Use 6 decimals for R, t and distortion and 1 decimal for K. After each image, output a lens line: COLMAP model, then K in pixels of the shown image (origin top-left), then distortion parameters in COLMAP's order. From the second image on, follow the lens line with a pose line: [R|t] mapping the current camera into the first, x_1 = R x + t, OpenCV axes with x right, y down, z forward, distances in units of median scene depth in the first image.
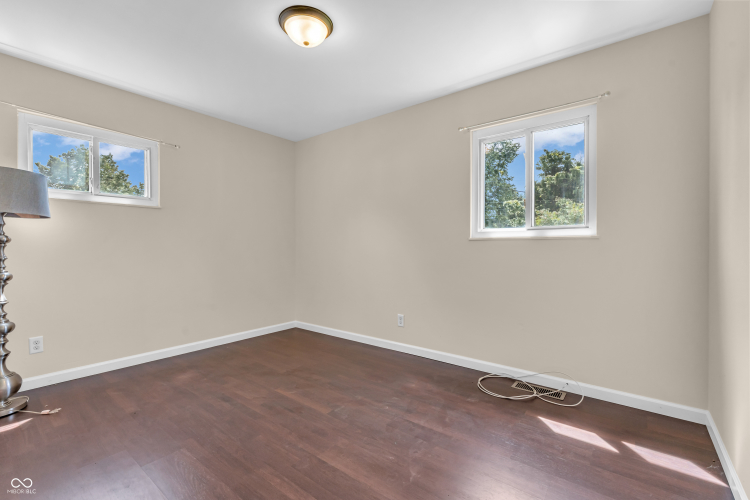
lens RADIAL K [[329.1, 0, 376.7], [0, 329.1, 248.5], [0, 0, 1]] dist [-0.002277, -0.000570]
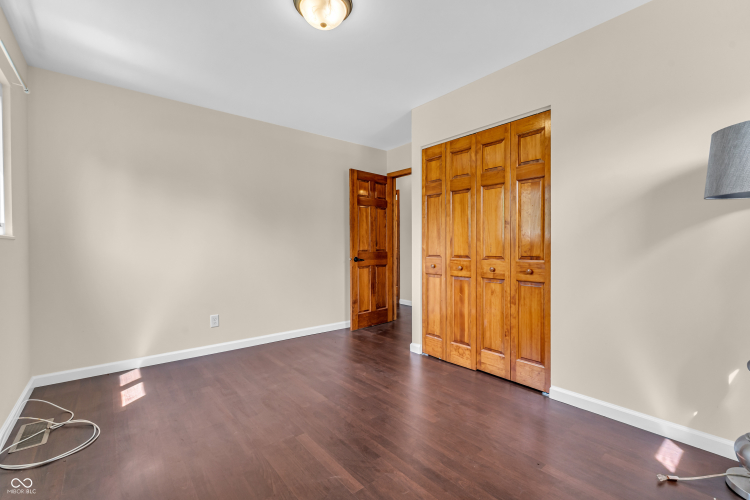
lens RADIAL K [[329.1, 0, 376.7], [0, 329.1, 248.5], [0, 0, 1]] dist [-0.002277, -0.000570]
pose [[-0.978138, 0.004914, 0.207900, -0.528645], [0.007183, 0.999923, 0.010160, -0.008448], [-0.207834, 0.011431, -0.978097, 1.811661]]
